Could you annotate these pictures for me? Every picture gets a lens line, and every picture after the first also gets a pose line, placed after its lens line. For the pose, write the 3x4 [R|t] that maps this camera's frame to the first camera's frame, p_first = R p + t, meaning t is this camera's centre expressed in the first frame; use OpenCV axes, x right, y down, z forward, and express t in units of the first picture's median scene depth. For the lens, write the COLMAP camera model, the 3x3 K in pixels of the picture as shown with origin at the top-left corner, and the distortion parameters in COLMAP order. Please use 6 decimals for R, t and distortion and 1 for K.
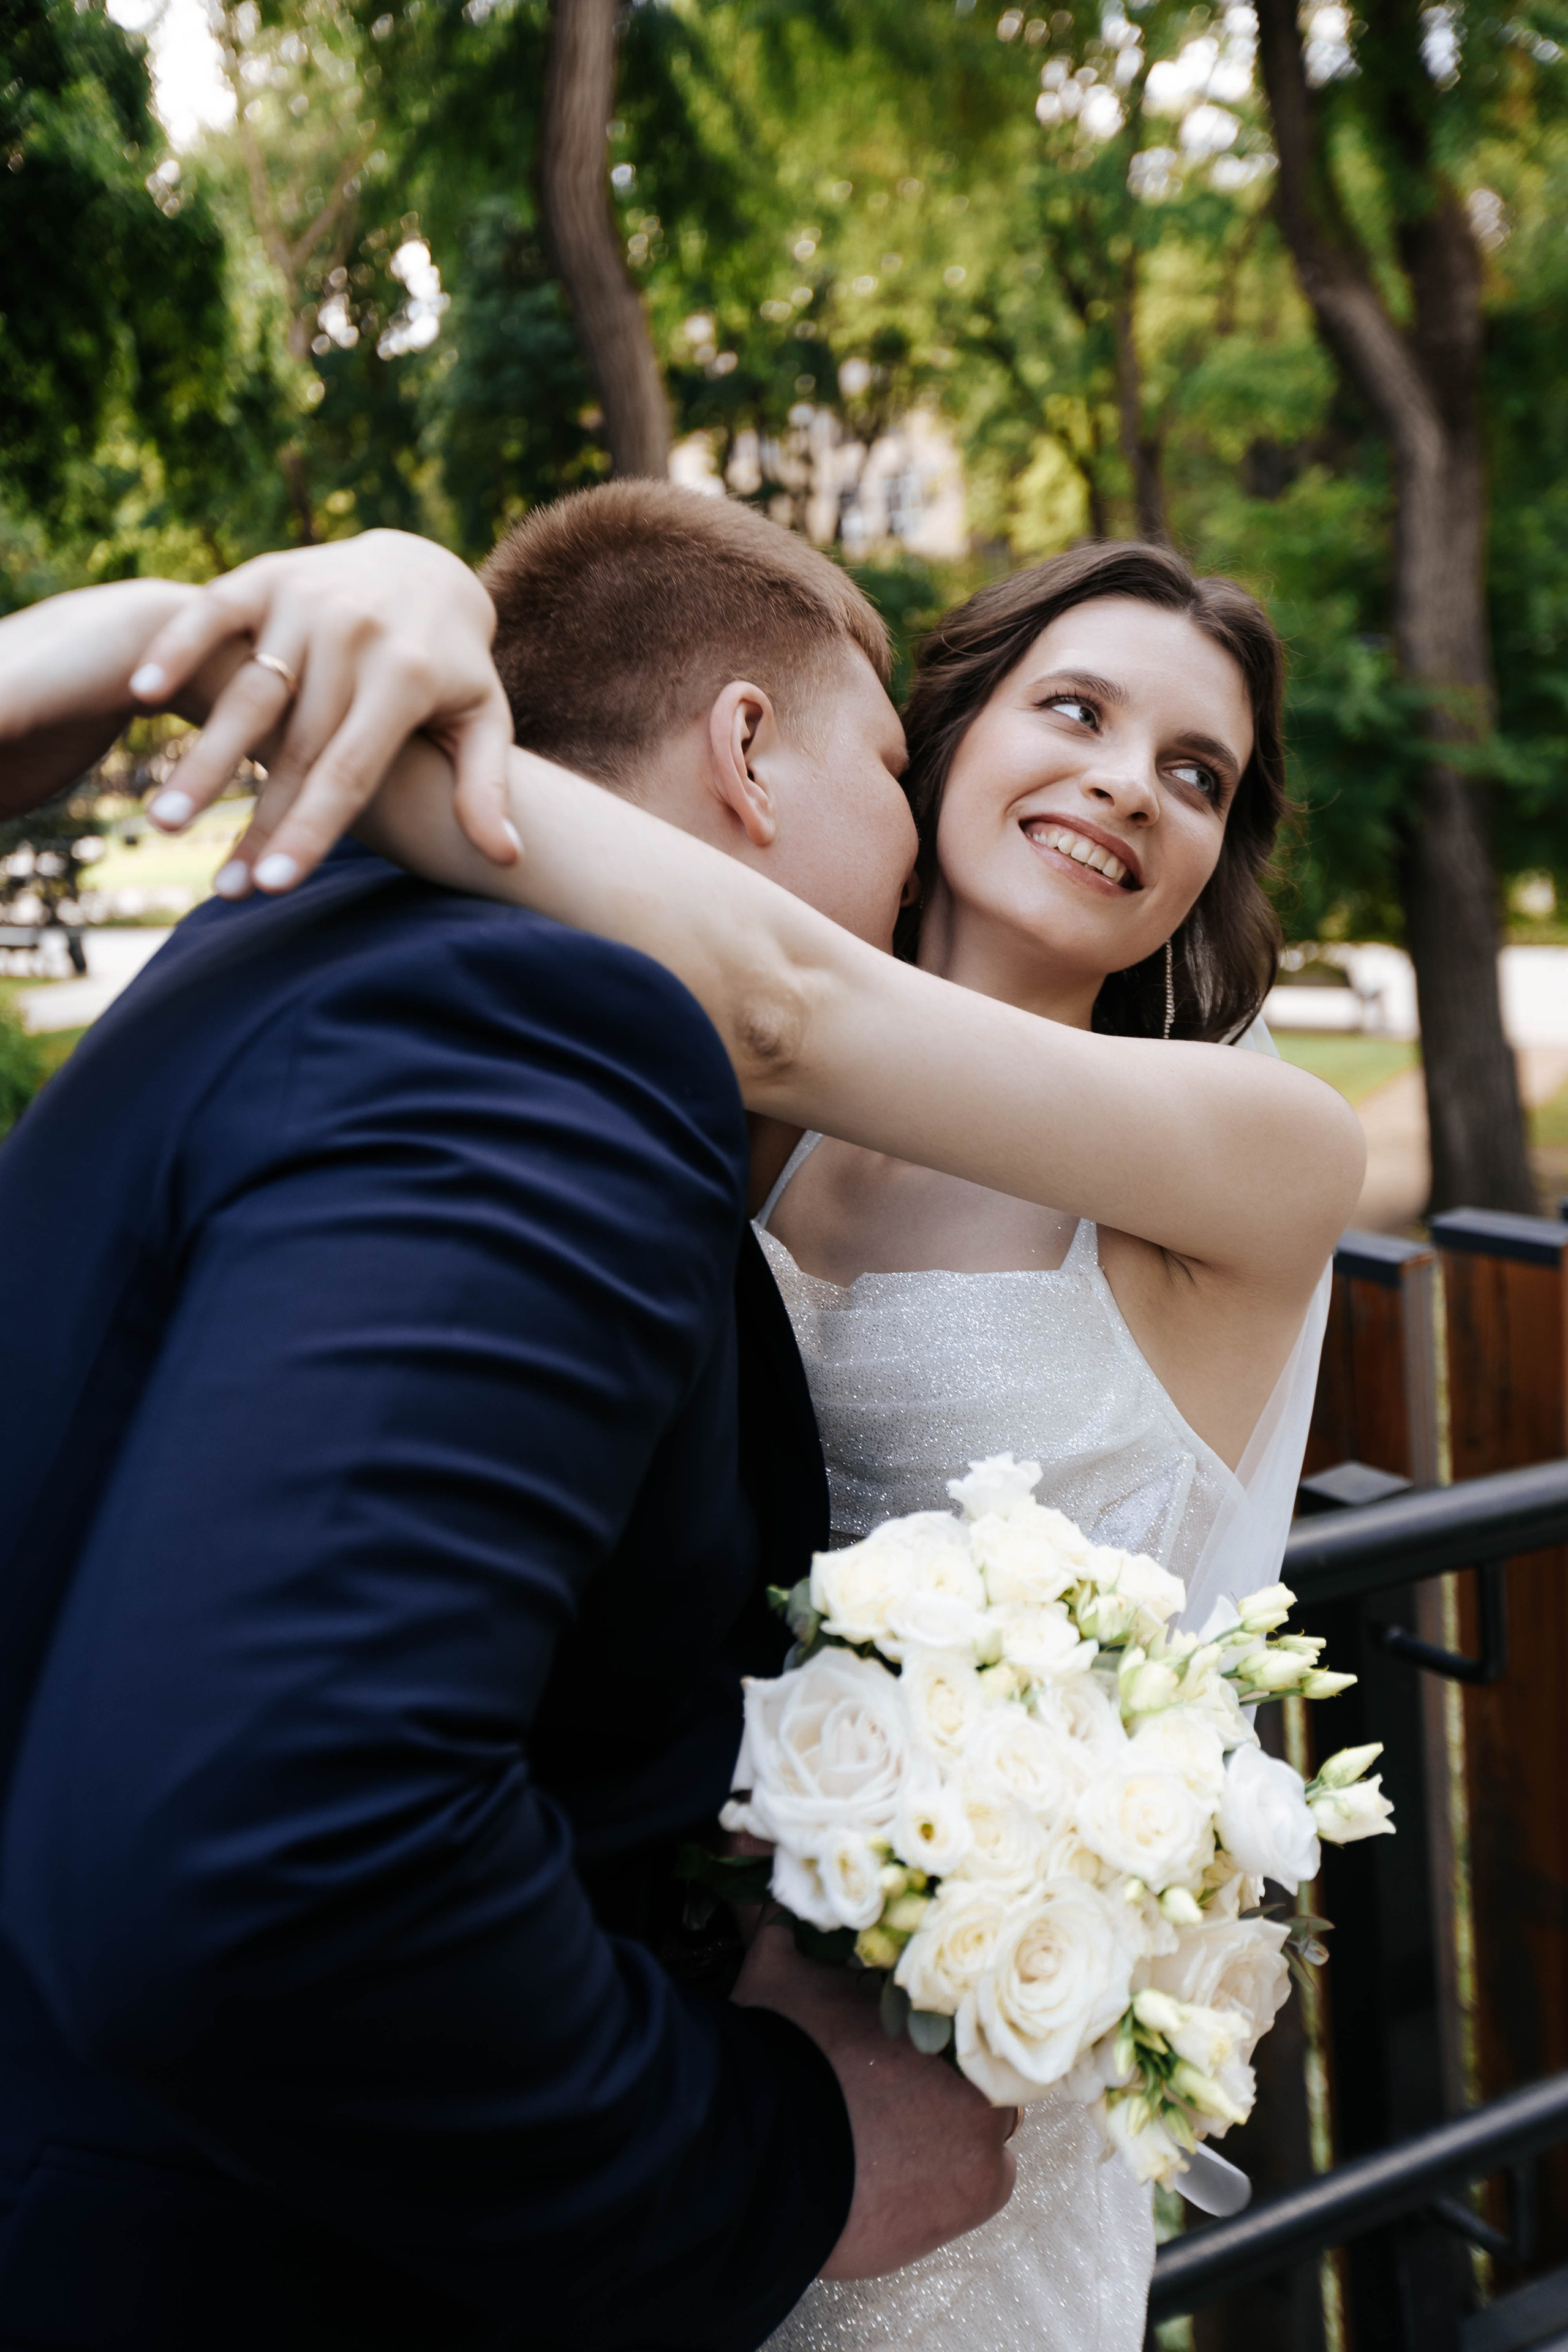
lens RADIAL K [[1865.3, 0, 784.0], [0, 1865.3, 1176.0], [0, 0, 1]] dist [-0.008044, -0.002670]
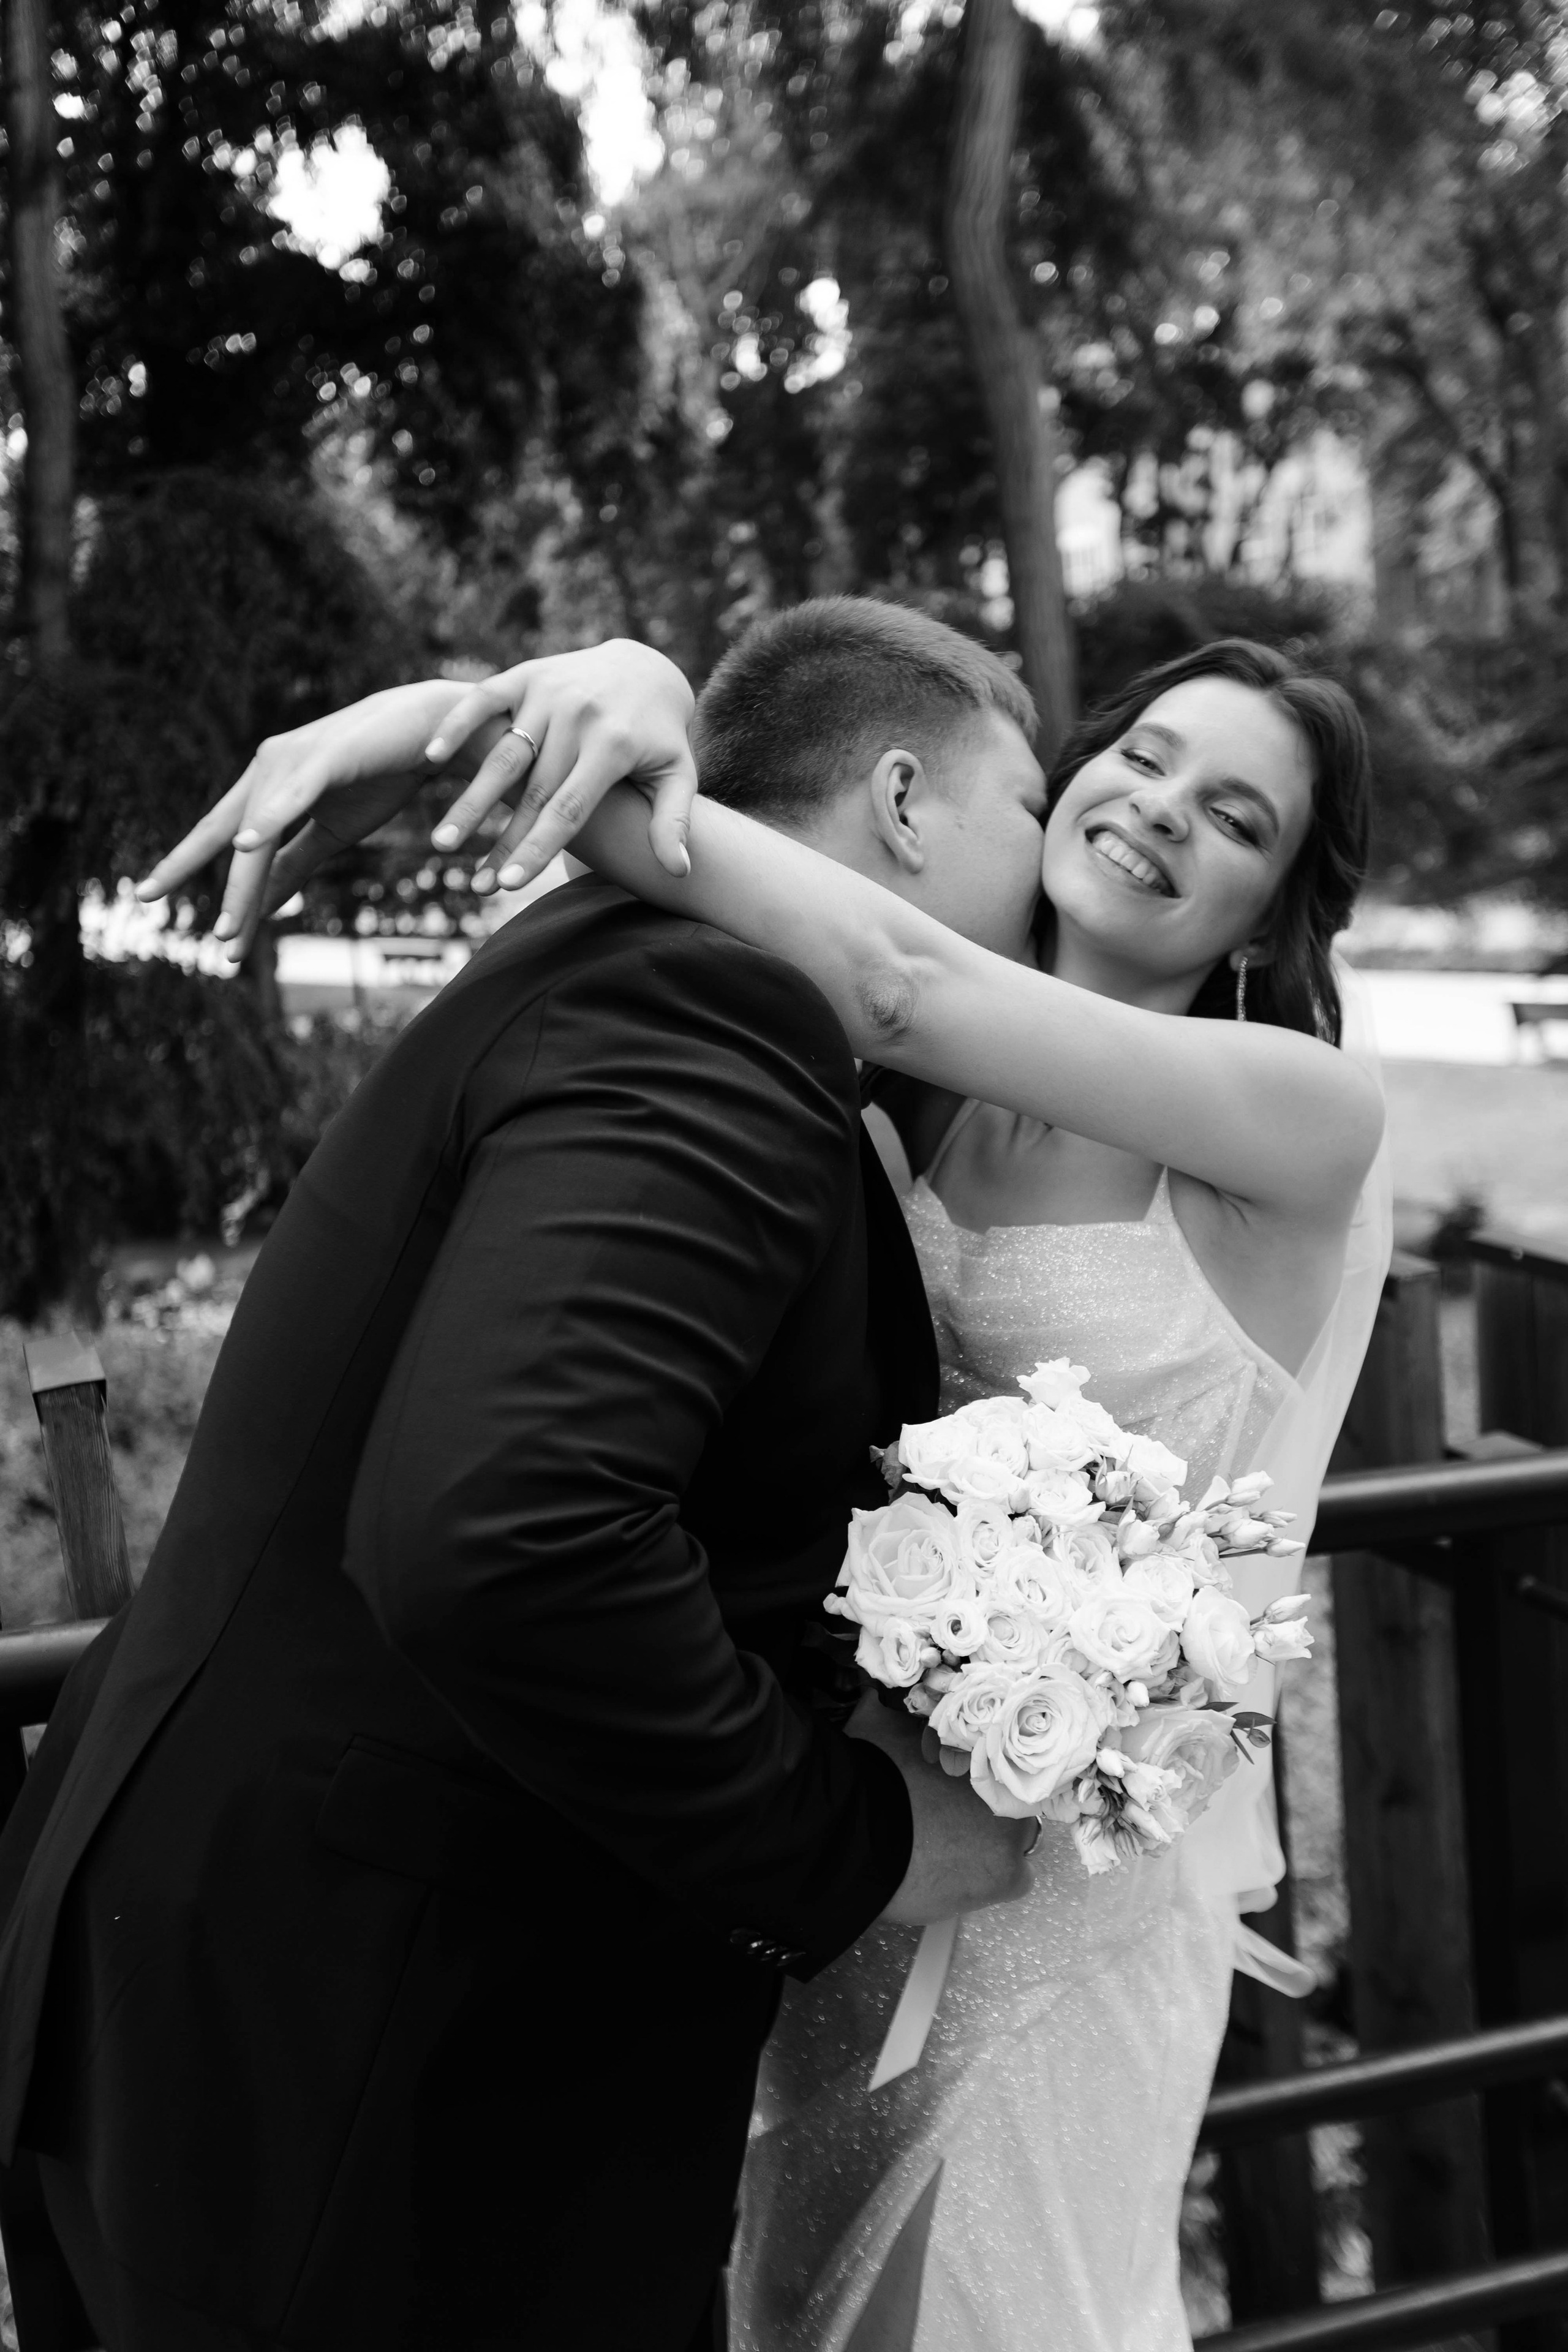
lens RADIAL K [[2264.3, 0, 768.0], [0, 2264.3, 1161.9], [0, 0, 1]] dist [-0.011112, 0.012481]
pose [[0.970734, 0.046496, -0.235614, 0.088604], [-0.055404, 0.997972, -0.031326, 0.019558], [0.233680, 0.043463, 0.971342, -0.192331]]
